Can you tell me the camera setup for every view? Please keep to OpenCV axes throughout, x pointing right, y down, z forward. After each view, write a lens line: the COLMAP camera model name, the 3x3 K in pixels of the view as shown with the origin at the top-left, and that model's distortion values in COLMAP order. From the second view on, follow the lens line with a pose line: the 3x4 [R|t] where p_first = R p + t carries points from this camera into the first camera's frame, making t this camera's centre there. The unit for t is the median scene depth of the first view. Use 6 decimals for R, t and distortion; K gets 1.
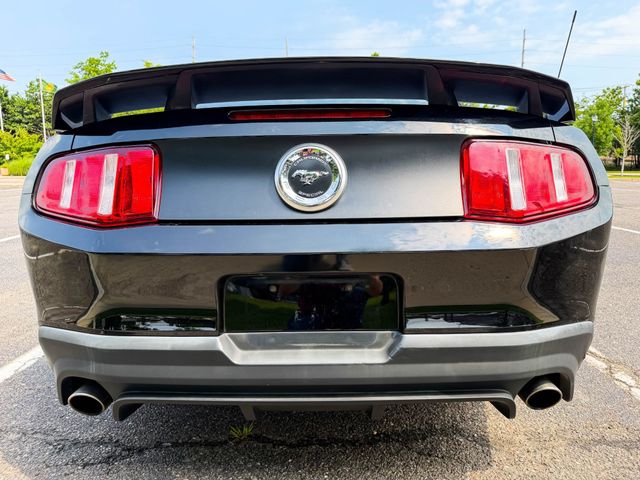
lens RADIAL K [[453.3, 0, 323.7], [0, 453.3, 240.4], [0, 0, 1]] dist [-0.004701, -0.002421]
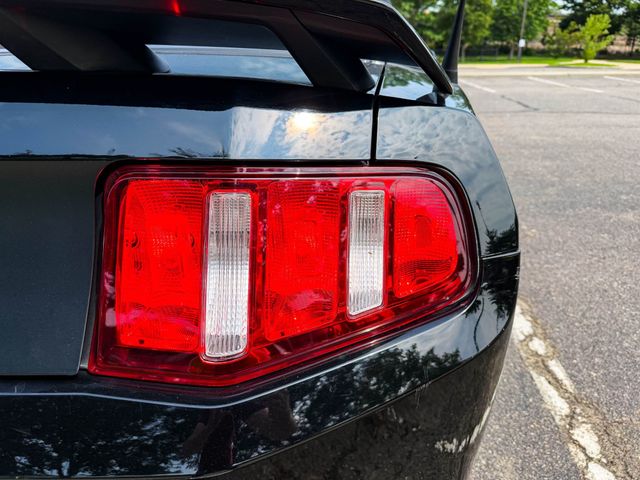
lens RADIAL K [[450.4, 0, 320.7], [0, 450.4, 241.9], [0, 0, 1]] dist [0.024252, -0.034435]
pose [[0.996323, 0.033098, -0.079024, 0.391877], [-0.013904, 0.972603, 0.232057, -0.189865], [0.084539, -0.230105, 0.969487, 0.467028]]
